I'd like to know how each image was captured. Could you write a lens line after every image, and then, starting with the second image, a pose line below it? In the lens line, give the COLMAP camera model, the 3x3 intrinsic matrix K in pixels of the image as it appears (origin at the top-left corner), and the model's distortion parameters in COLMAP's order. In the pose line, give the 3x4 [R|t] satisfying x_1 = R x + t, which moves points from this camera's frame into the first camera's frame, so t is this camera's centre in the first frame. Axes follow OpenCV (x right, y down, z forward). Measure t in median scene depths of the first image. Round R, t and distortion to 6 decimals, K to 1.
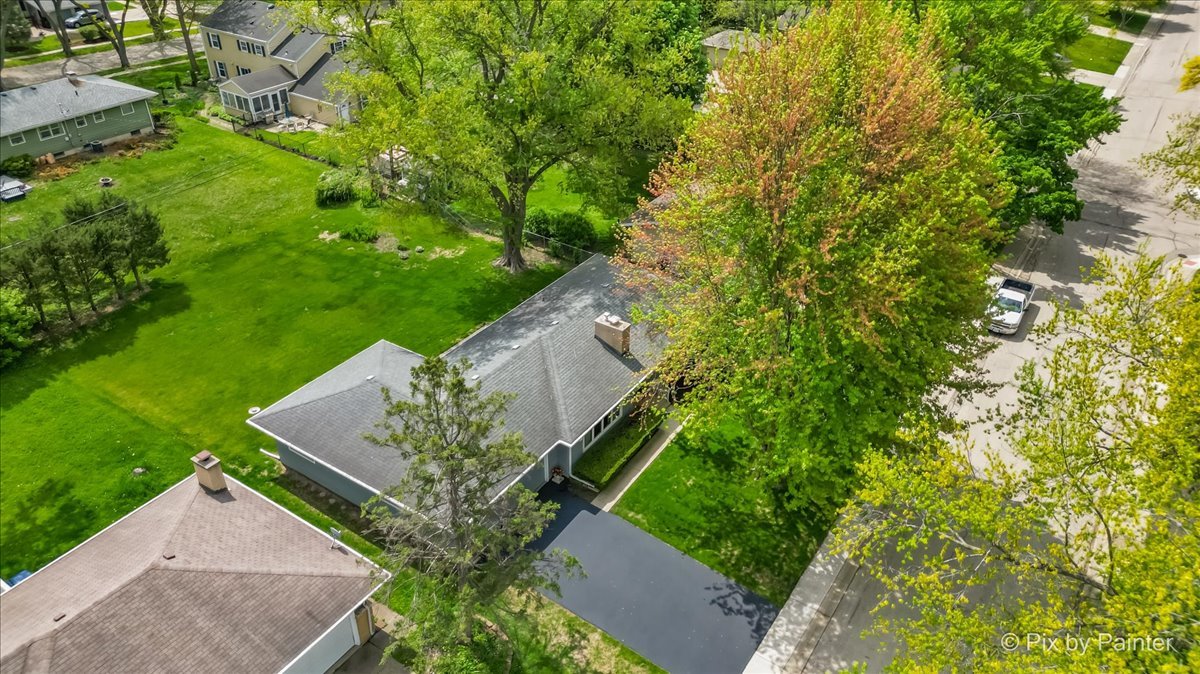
lens RADIAL K [[834.0, 0, 598.5], [0, 834.0, 344.4], [0, 0, 1]] dist [0.096030, -0.107998]
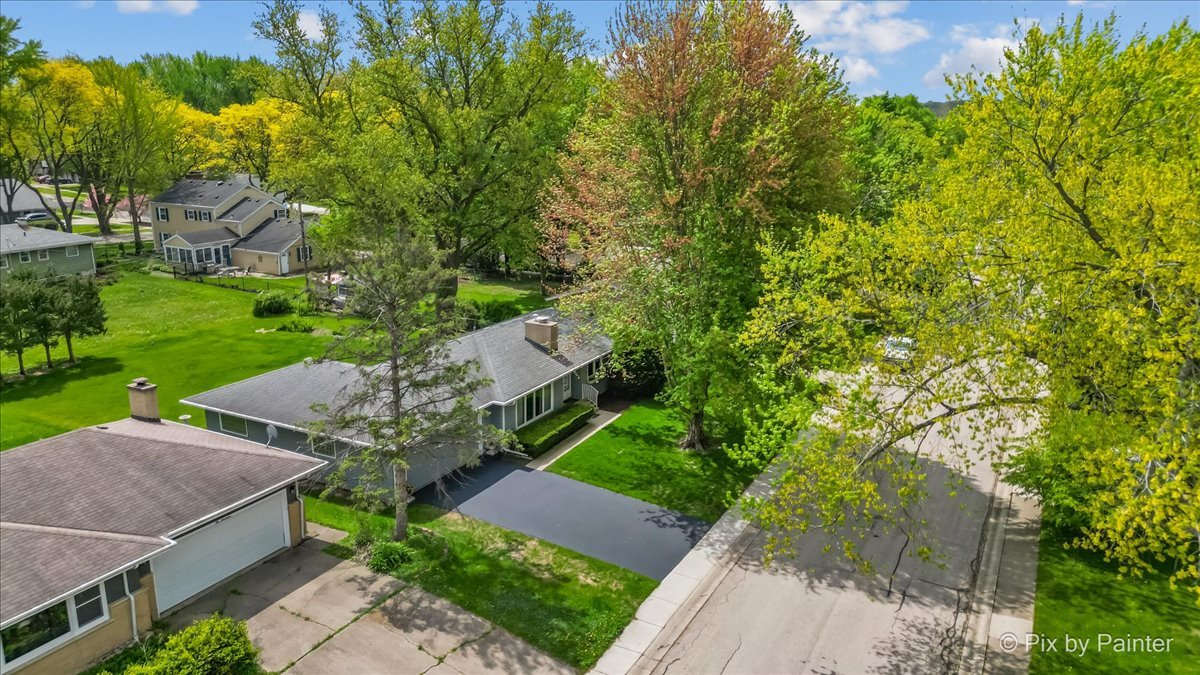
lens RADIAL K [[834.0, 0, 598.5], [0, 834.0, 344.9], [0, 0, 1]] dist [0.096030, -0.107998]
pose [[0.995576, -0.027607, 0.089813, -0.006268], [0.054215, 0.949478, -0.309115, 0.321154], [-0.076741, 0.312617, 0.946774, -0.016788]]
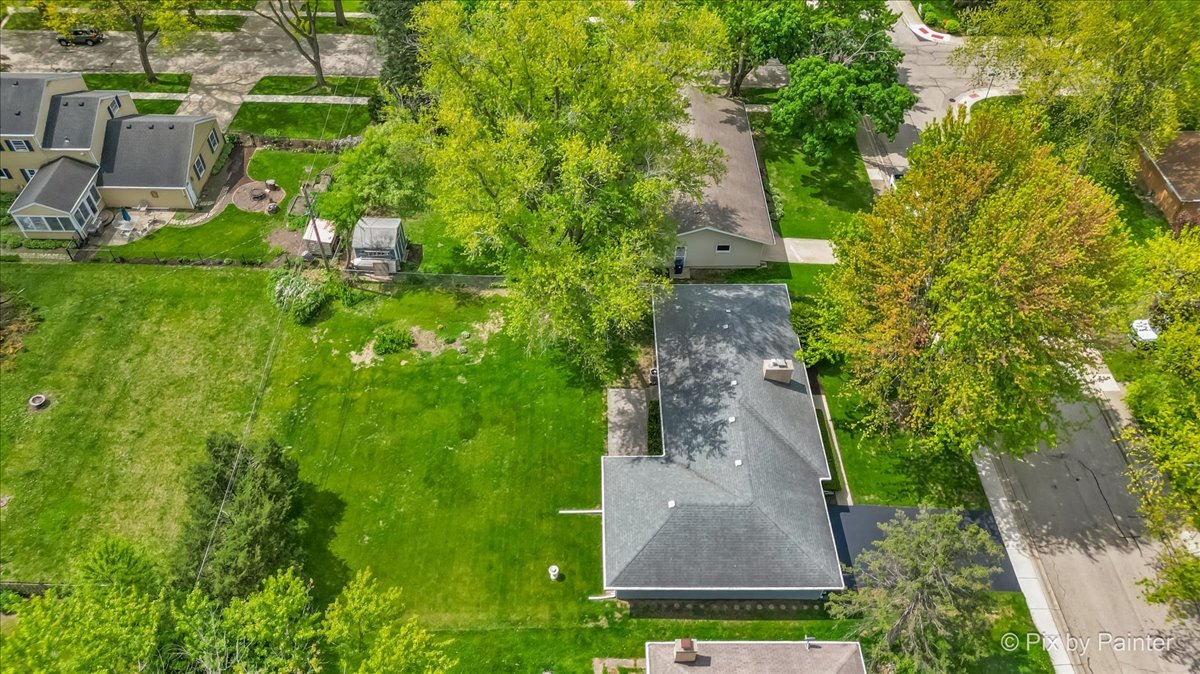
lens RADIAL K [[834.0, 0, 598.5], [0, 834.0, 344.4], [0, 0, 1]] dist [0.096030, -0.107998]
pose [[0.826136, -0.421557, 0.373883, -0.623406], [0.309708, 0.894035, 0.323701, -0.512726], [-0.470723, -0.151626, 0.869154, 0.045323]]
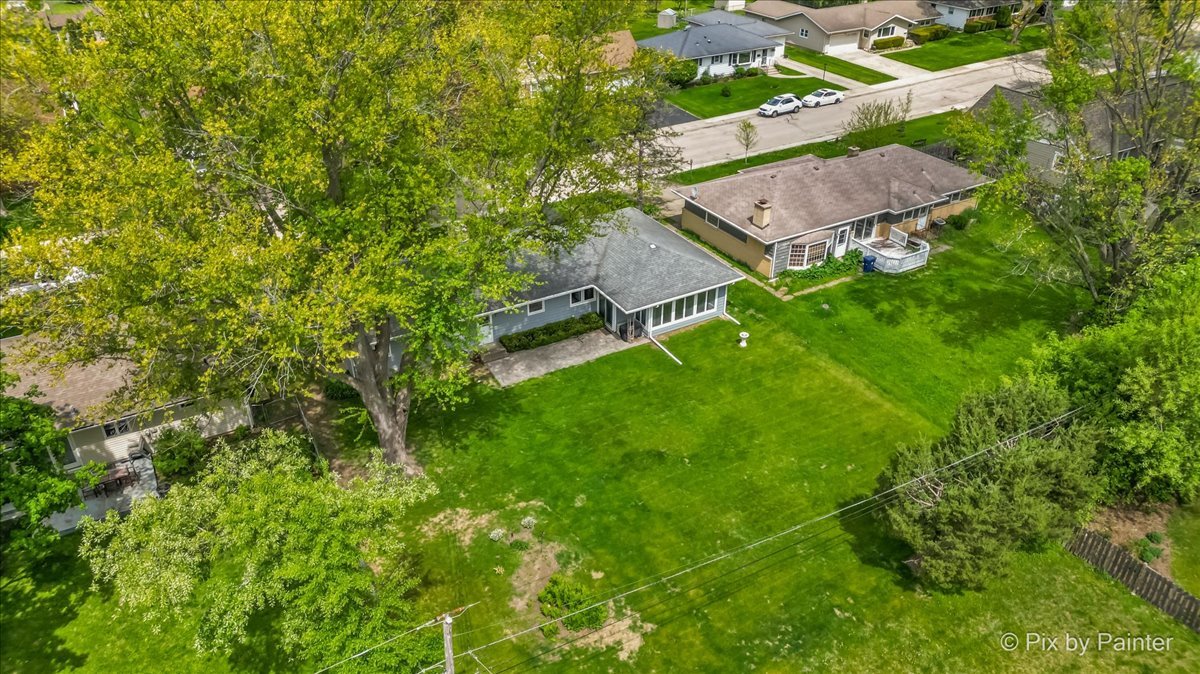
lens RADIAL K [[834.0, 0, 598.5], [0, 834.0, 344.4], [0, 0, 1]] dist [0.096030, -0.107998]
pose [[-0.897644, -0.228821, 0.376664, -0.636603], [0.246622, 0.447512, 0.859599, -0.906953], [-0.365256, 0.864508, -0.345274, 1.422144]]
